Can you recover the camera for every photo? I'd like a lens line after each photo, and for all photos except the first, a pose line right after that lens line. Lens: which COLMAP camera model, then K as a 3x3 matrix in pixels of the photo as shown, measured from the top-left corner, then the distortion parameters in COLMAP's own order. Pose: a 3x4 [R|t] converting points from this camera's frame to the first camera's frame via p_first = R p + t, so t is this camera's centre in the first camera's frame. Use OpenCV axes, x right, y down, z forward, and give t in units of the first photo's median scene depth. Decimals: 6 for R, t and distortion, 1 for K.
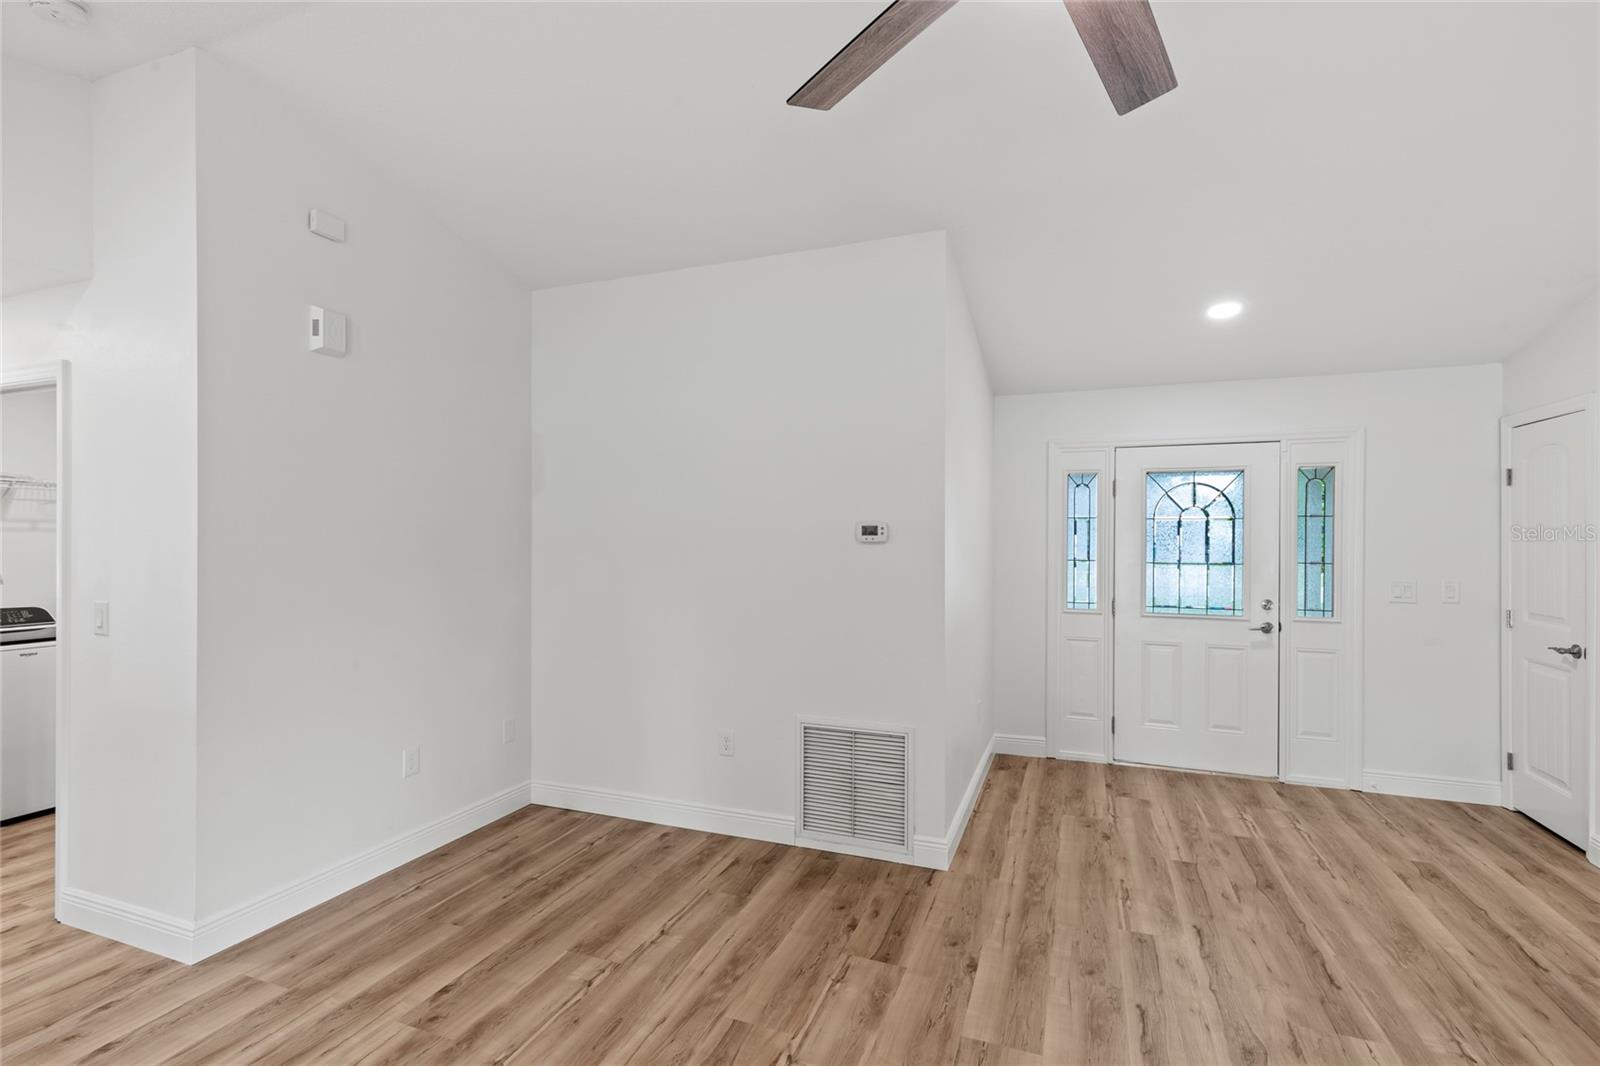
lens RADIAL K [[728.7, 0, 801.4], [0, 728.7, 539.0], [0, 0, 1]] dist [0.009088, -0.000453]
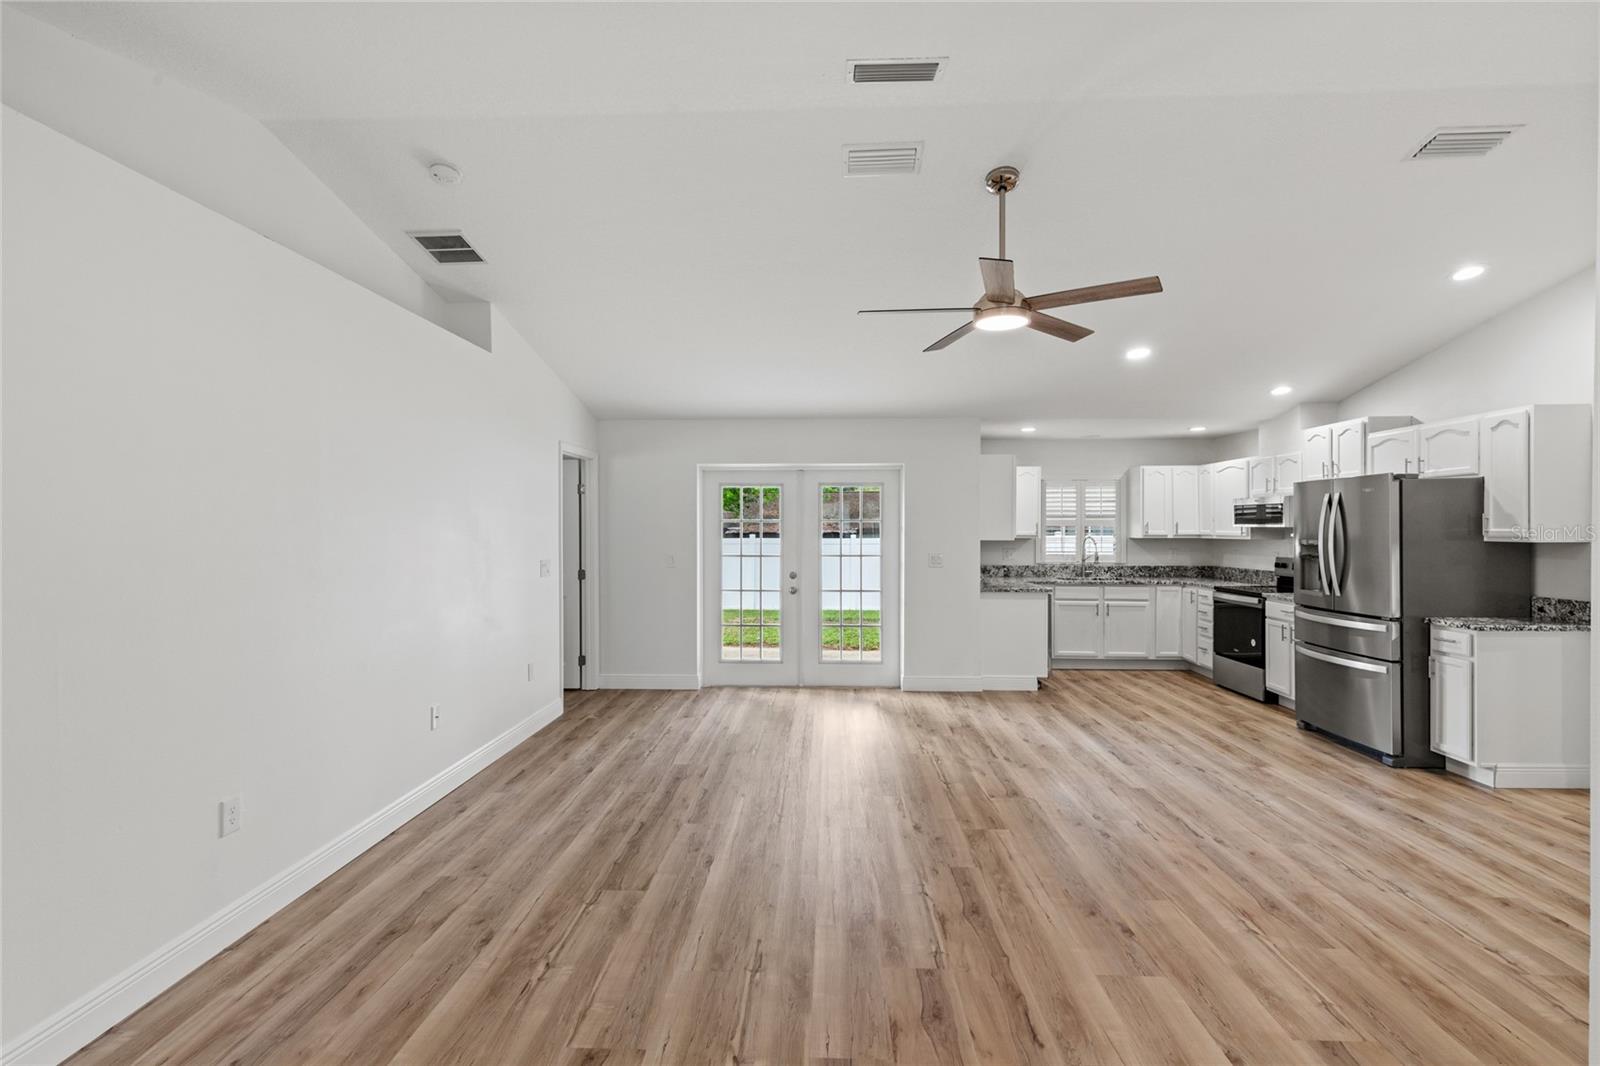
lens RADIAL K [[721.4, 0, 801.1], [0, 721.4, 534.2], [0, 0, 1]] dist [0.008168, -0.000383]
pose [[-0.947720, 0.002780, -0.319090, 0.790947], [0.000503, 0.999974, 0.007220, 0.002818], [0.319102, 0.006682, -0.947697, 1.350579]]
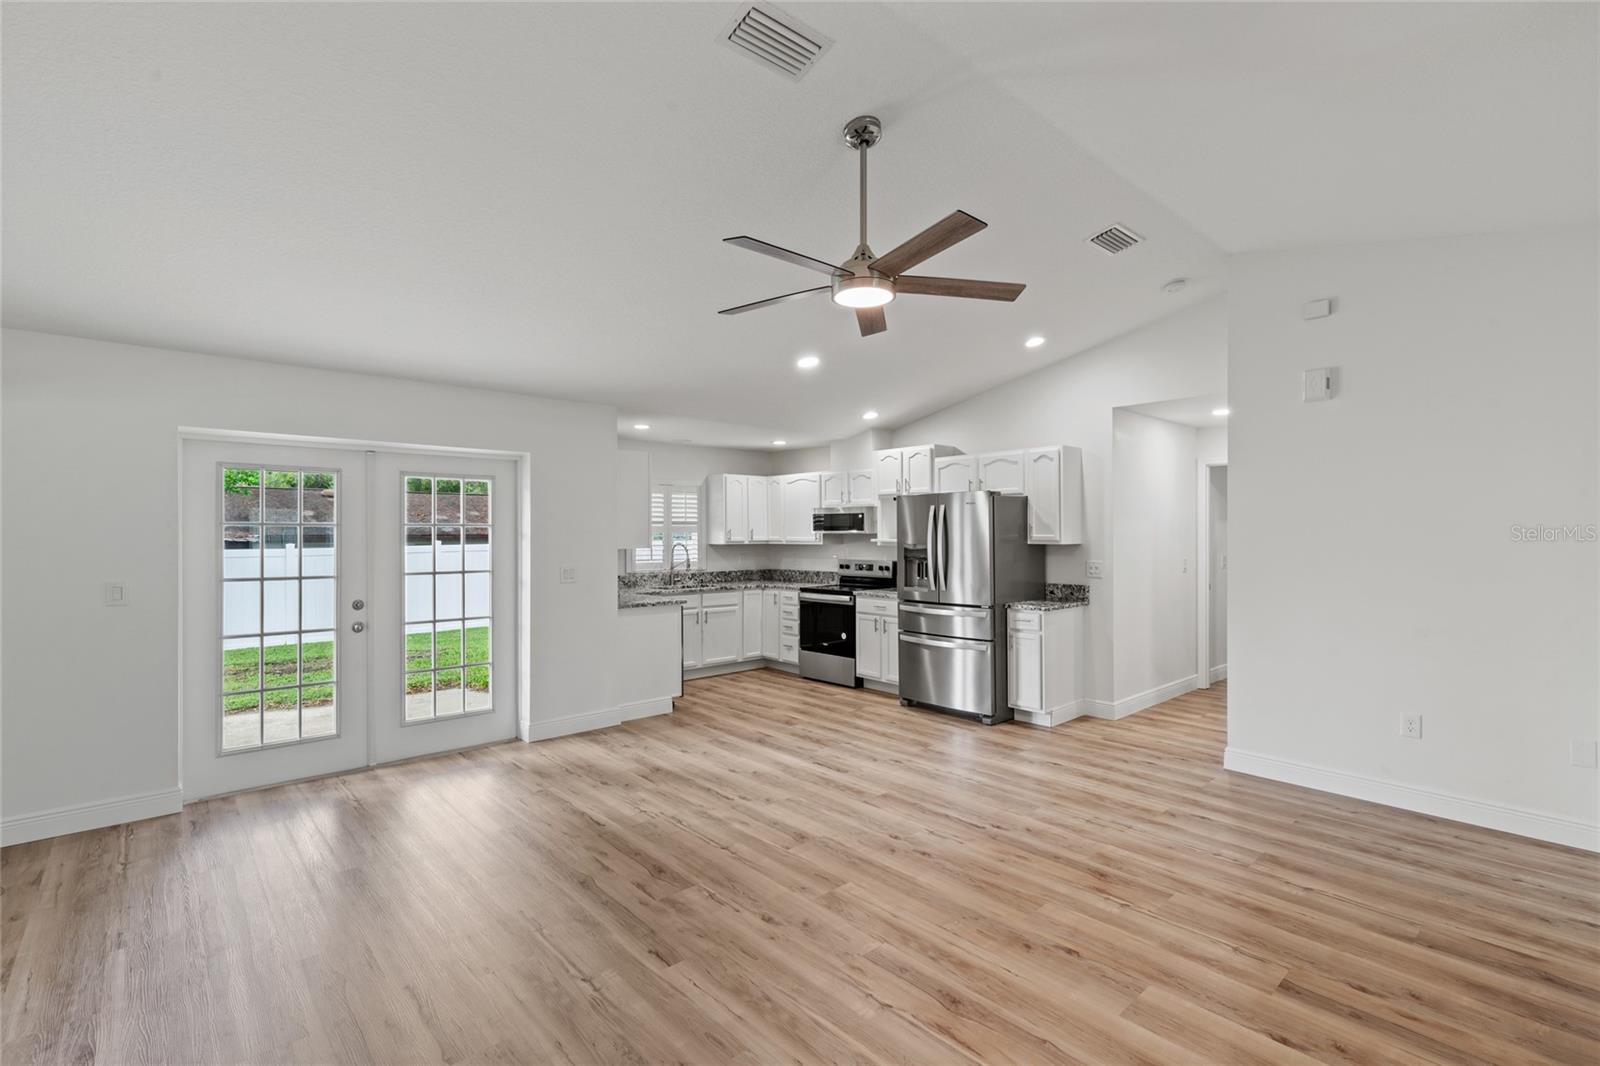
lens RADIAL K [[721.4, 0, 801.1], [0, 721.4, 534.2], [0, 0, 1]] dist [0.008168, -0.000383]
pose [[-0.456342, 0.000917, -0.889804, 1.037658], [0.002997, 0.999995, -0.000506, 0.000885], [0.889800, -0.002898, -0.456342, 0.750354]]
